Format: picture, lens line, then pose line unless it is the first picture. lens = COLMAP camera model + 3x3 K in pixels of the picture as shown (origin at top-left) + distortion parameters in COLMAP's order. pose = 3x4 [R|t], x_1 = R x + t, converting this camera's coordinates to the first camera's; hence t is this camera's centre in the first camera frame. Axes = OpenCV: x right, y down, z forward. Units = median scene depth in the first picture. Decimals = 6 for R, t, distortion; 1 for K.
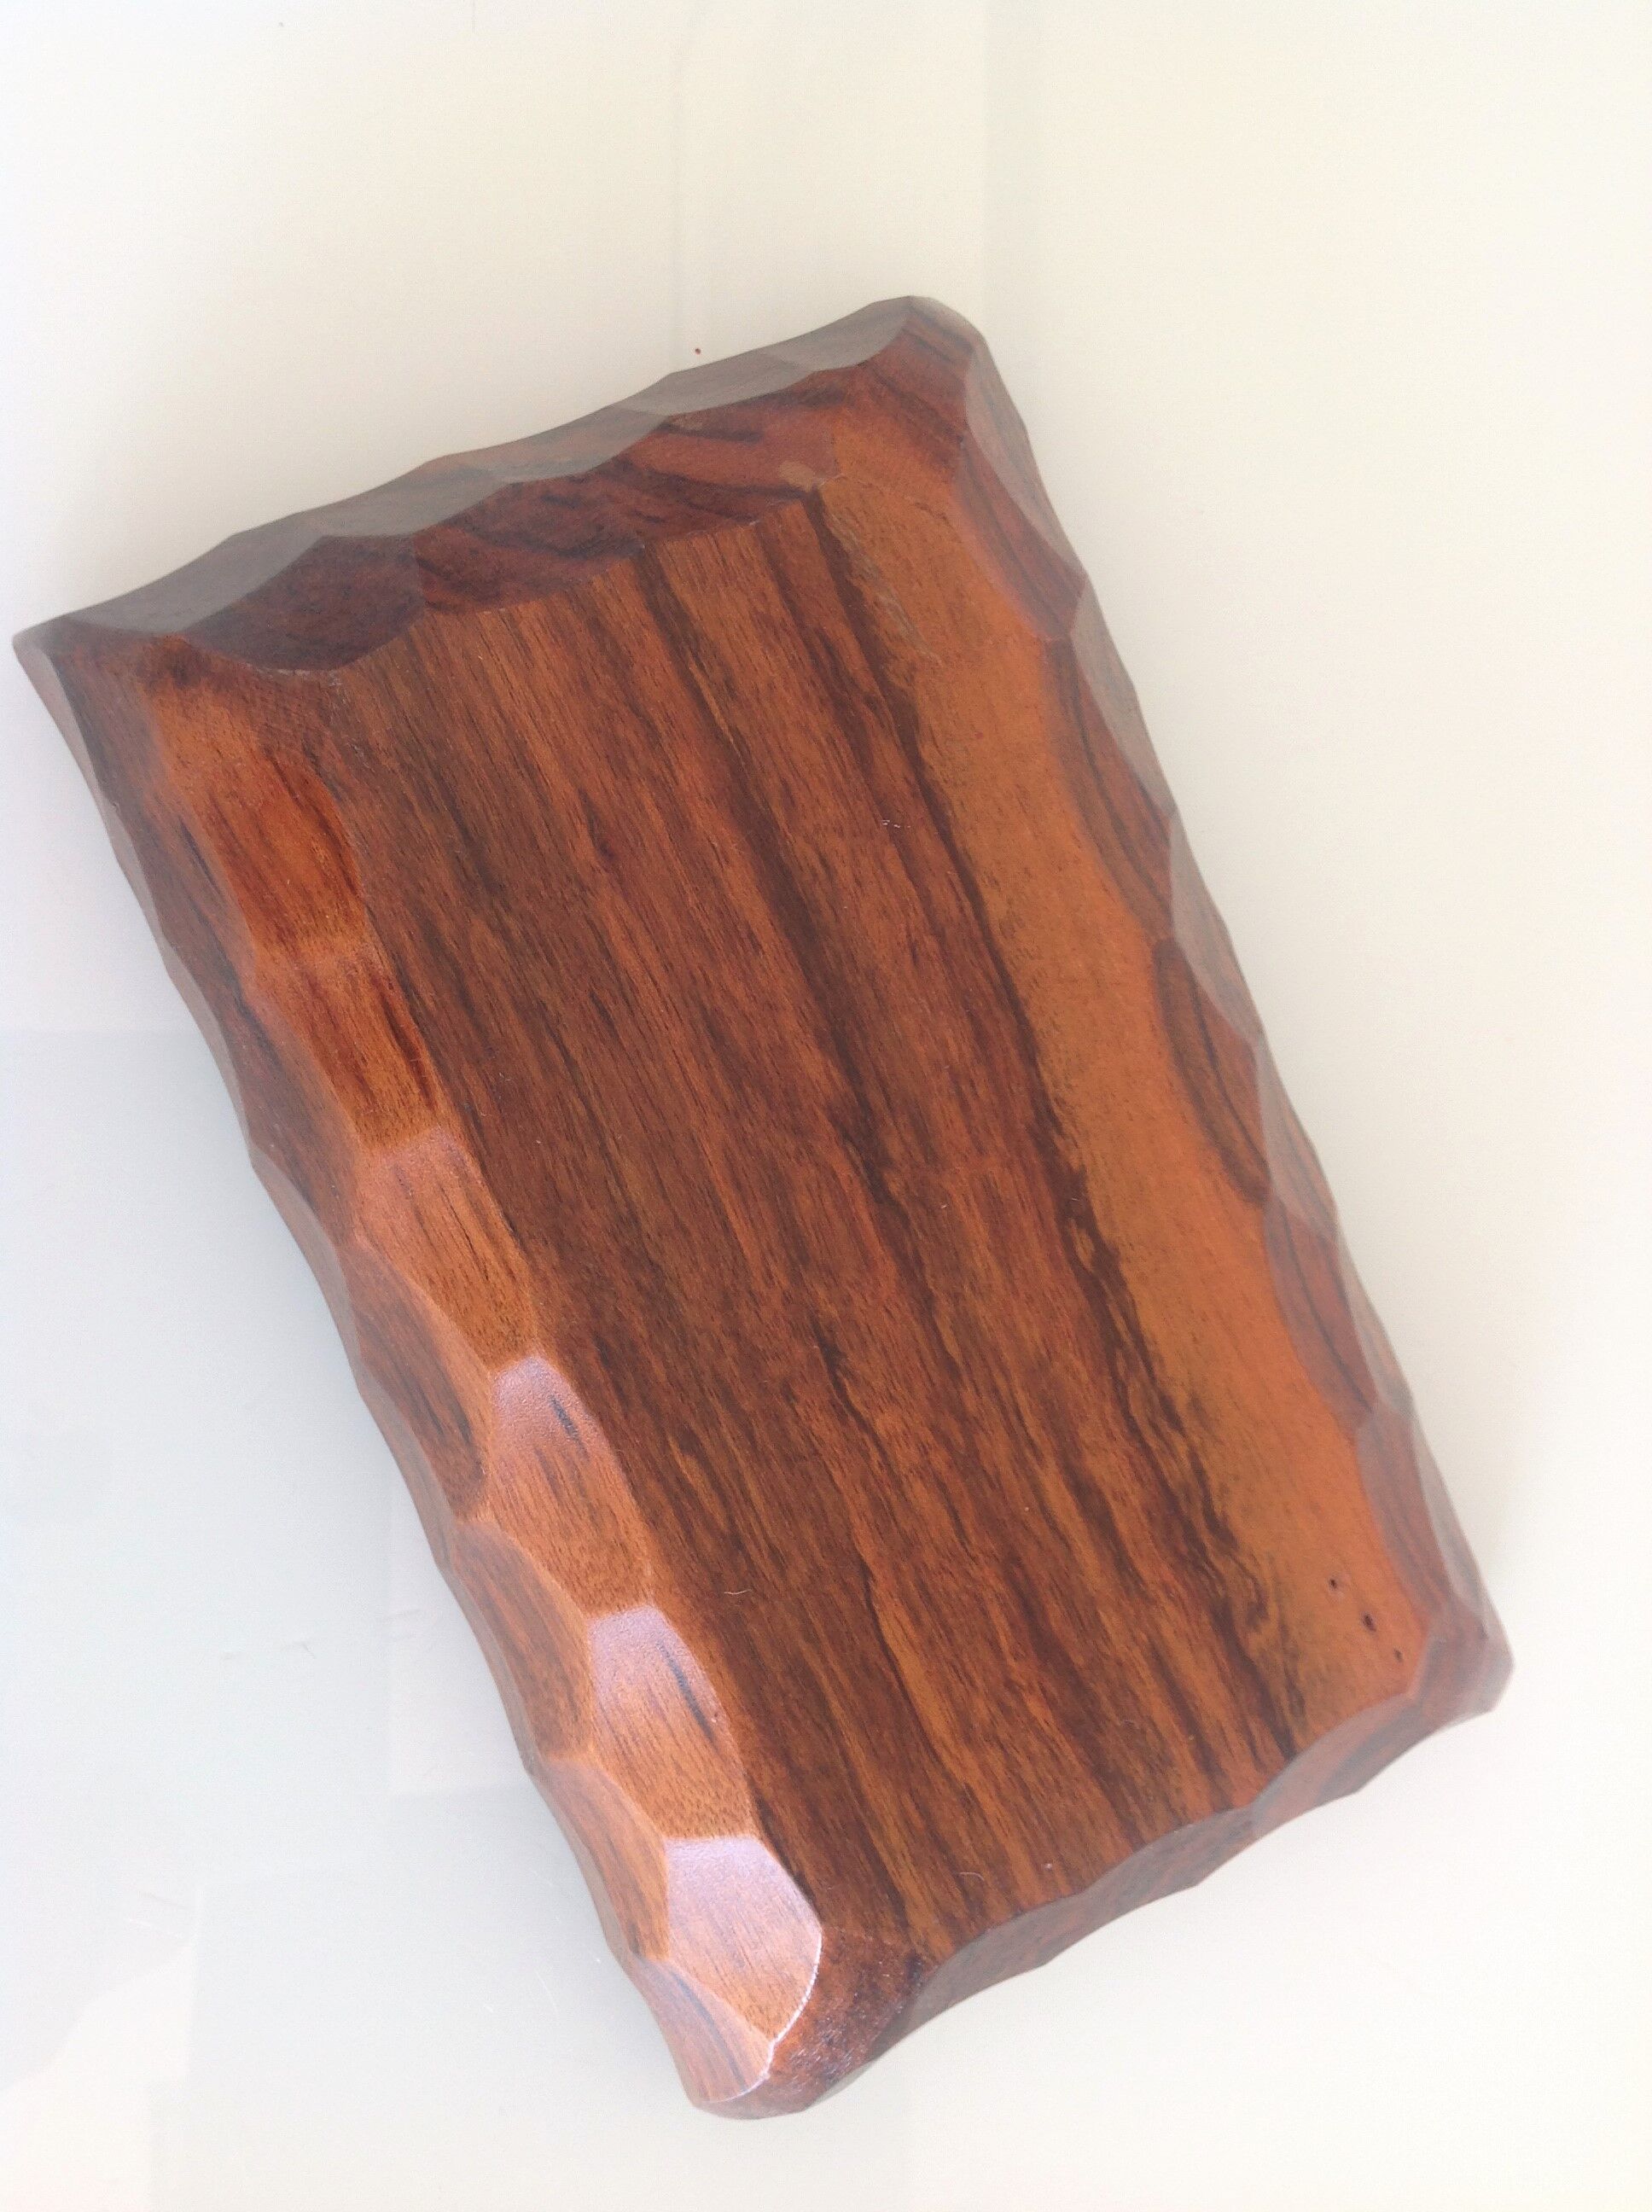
lens RADIAL K [[2076.9, 0, 826.0], [0, 2076.9, 1106.0], [0, 0, 1]] dist [0.082154, -0.188951]
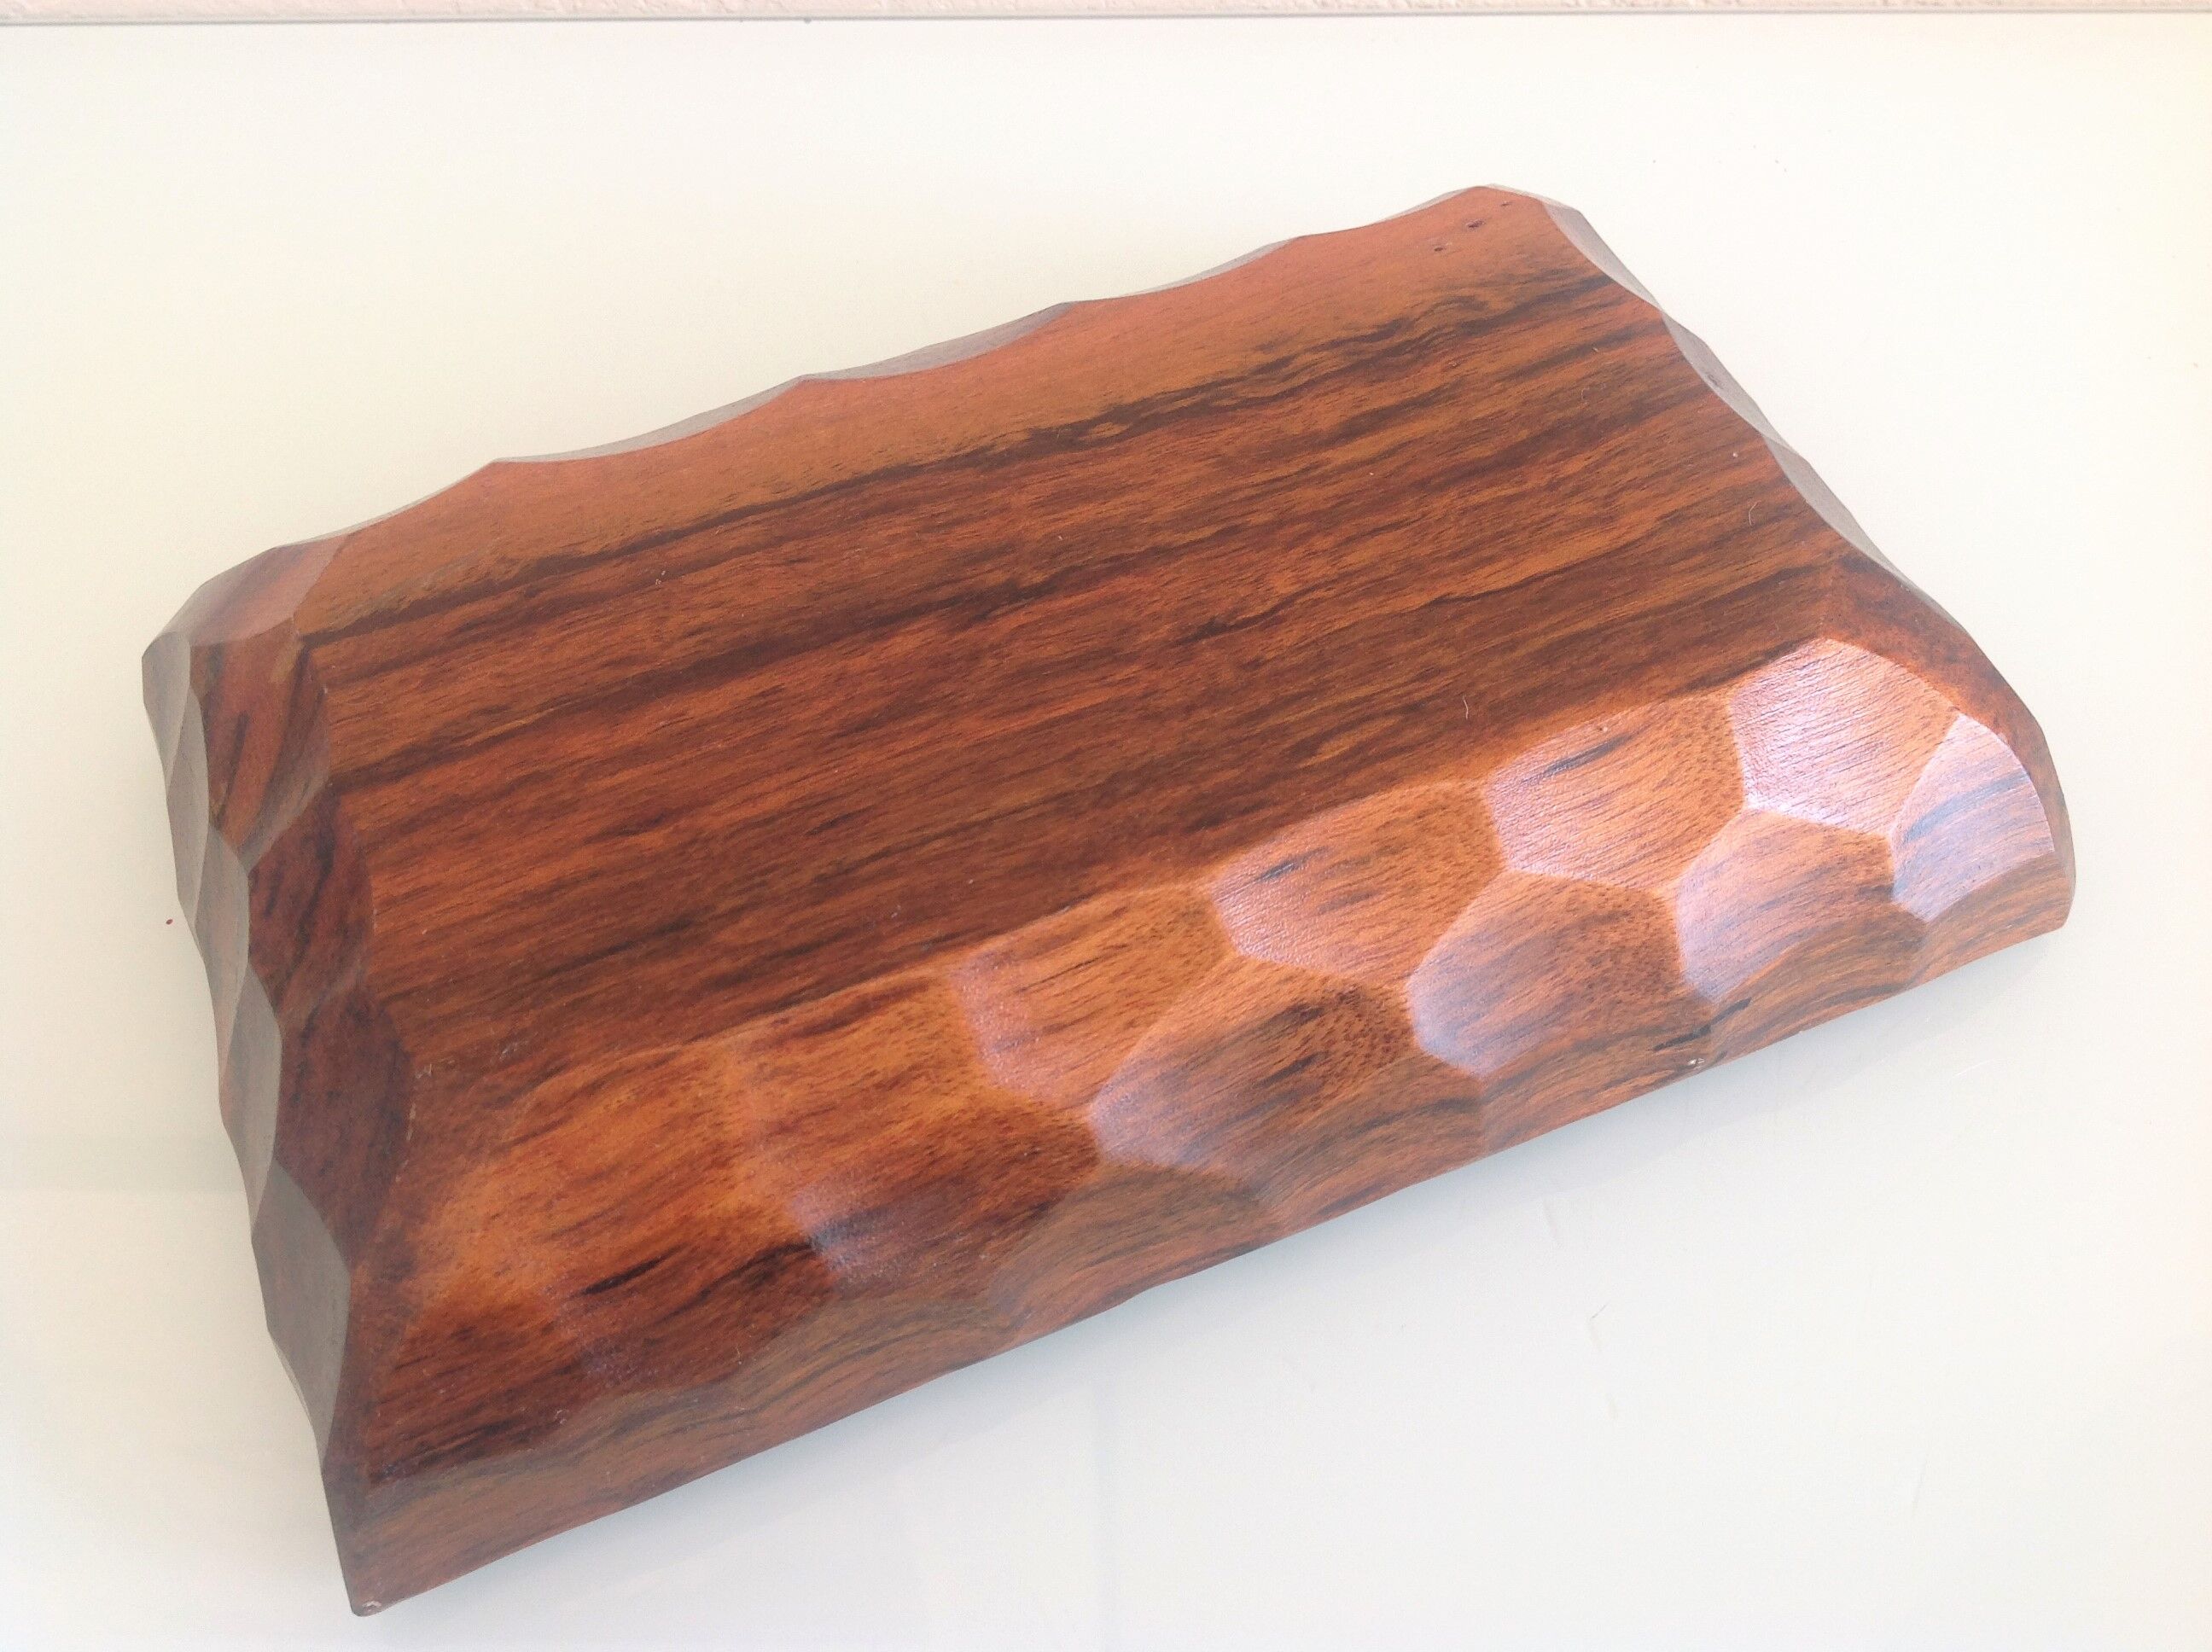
lens RADIAL K [[2076.9, 0, 1112.7], [0, 2076.9, 832.2], [0, 0, 1]] dist [0.082154, -0.188951]
pose [[0.005978, -0.926963, 0.375105, -0.439942], [0.999728, -0.002916, -0.023137, 0.096050], [0.022541, 0.375141, 0.926693, 0.154569]]
